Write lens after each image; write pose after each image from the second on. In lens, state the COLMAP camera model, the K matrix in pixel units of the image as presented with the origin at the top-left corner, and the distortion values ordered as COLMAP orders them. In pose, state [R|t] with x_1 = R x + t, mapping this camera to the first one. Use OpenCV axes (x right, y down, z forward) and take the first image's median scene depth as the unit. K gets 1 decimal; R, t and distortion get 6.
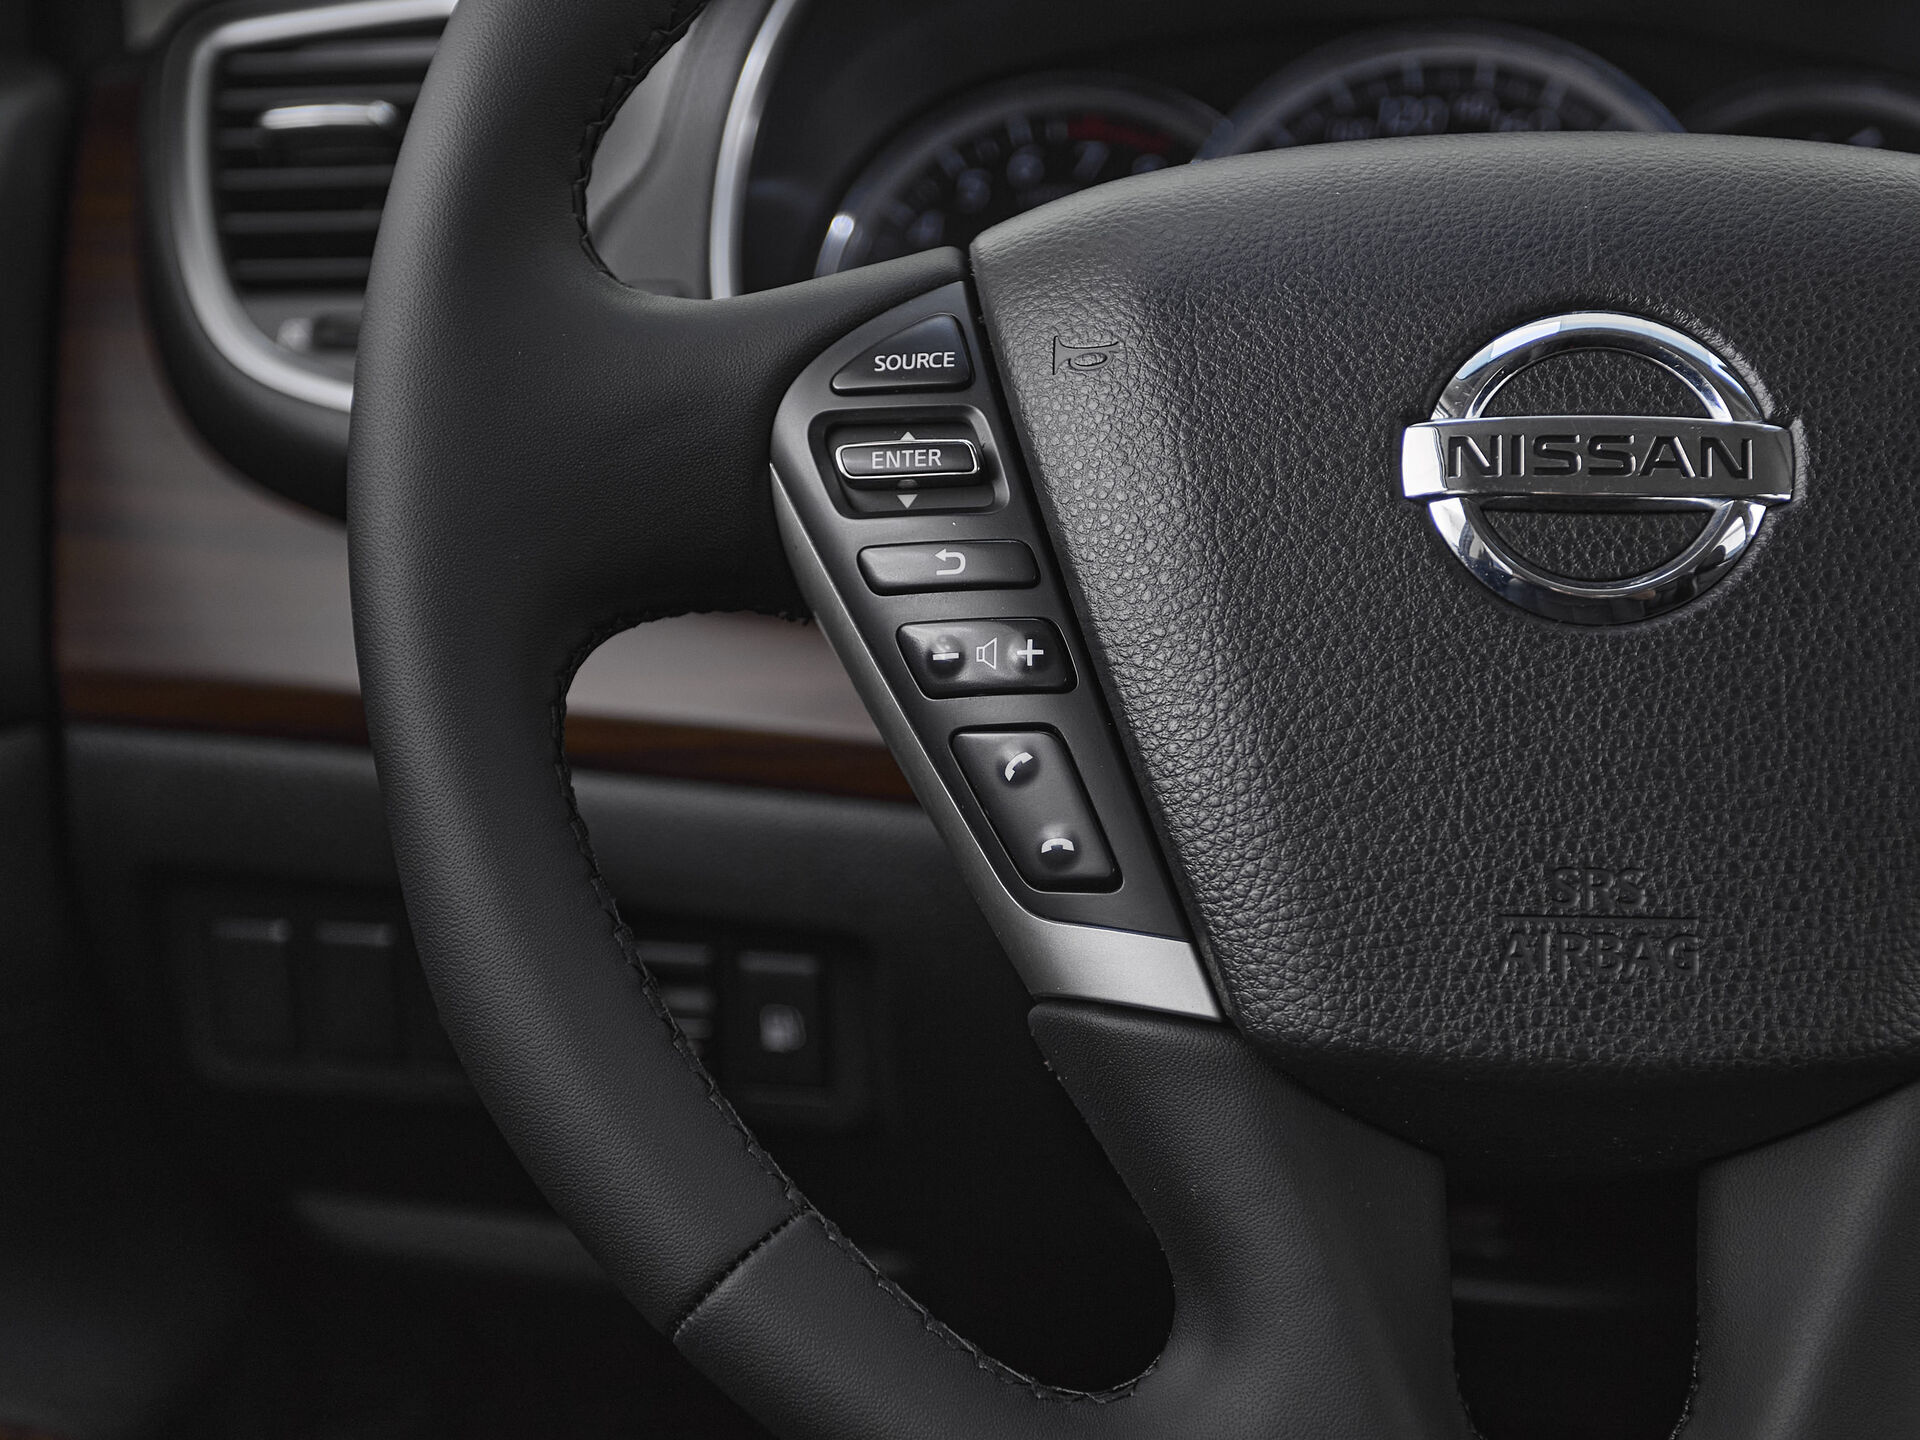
lens RADIAL K [[3463.5, 0, 955.1], [0, 3463.5, 866.4], [0, 0, 1]] dist [0.027082, 0.021222]
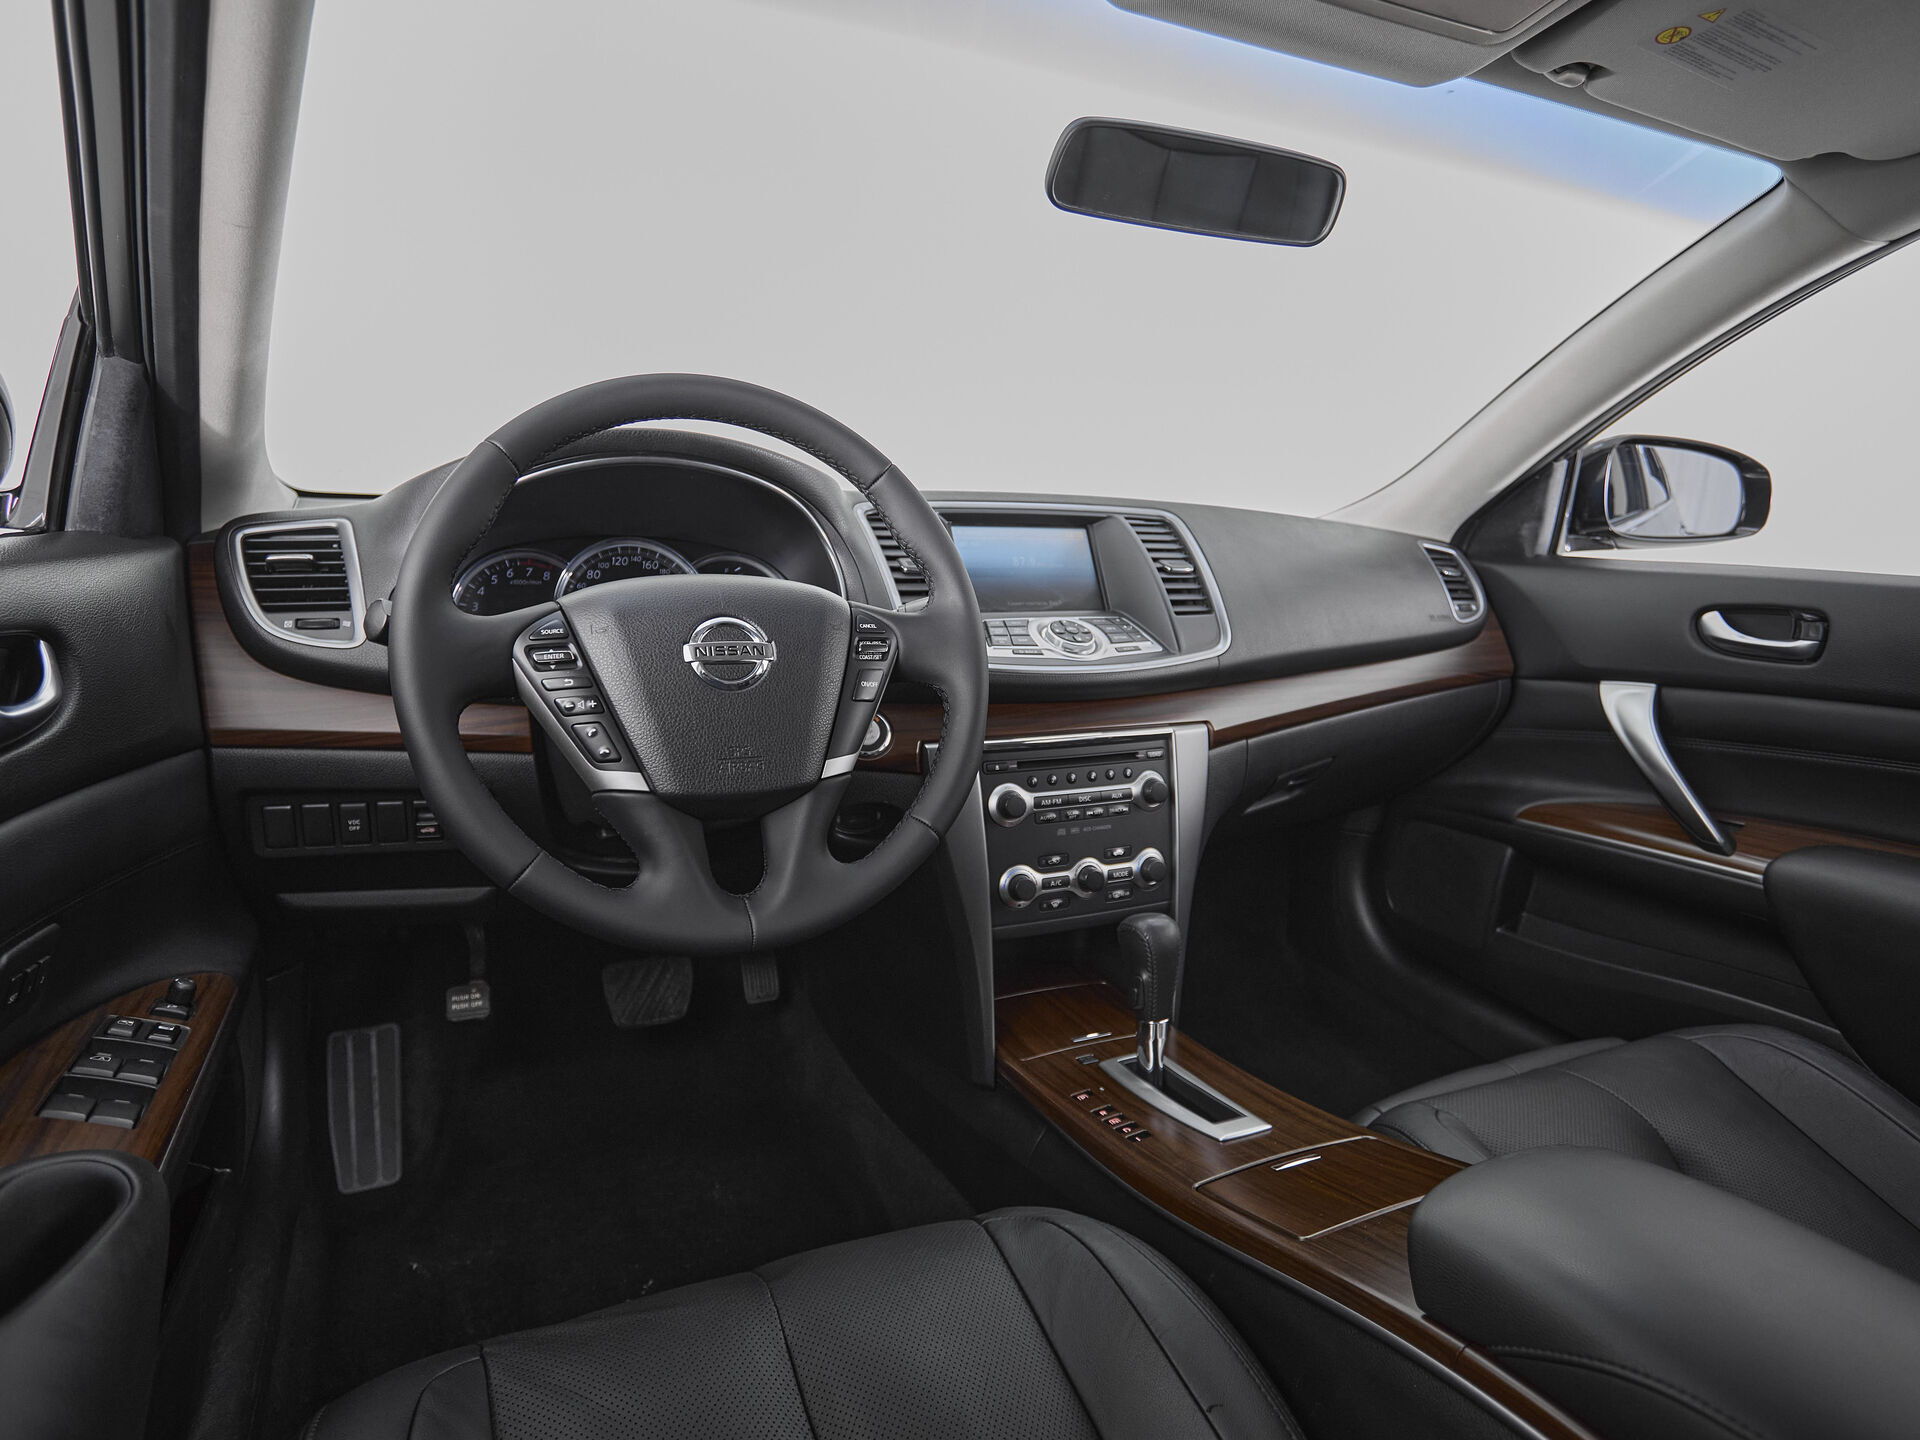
lens RADIAL K [[1069.6, 0, 942.9], [0, 1069.6, 719.8], [0, 0, 1]] dist [-0.002501, -0.000309]
pose [[0.869795, -0.058210, 0.489967, -0.237065], [0.082365, 0.996213, -0.027860, 0.024440], [-0.486490, 0.064589, 0.871295, -0.270171]]
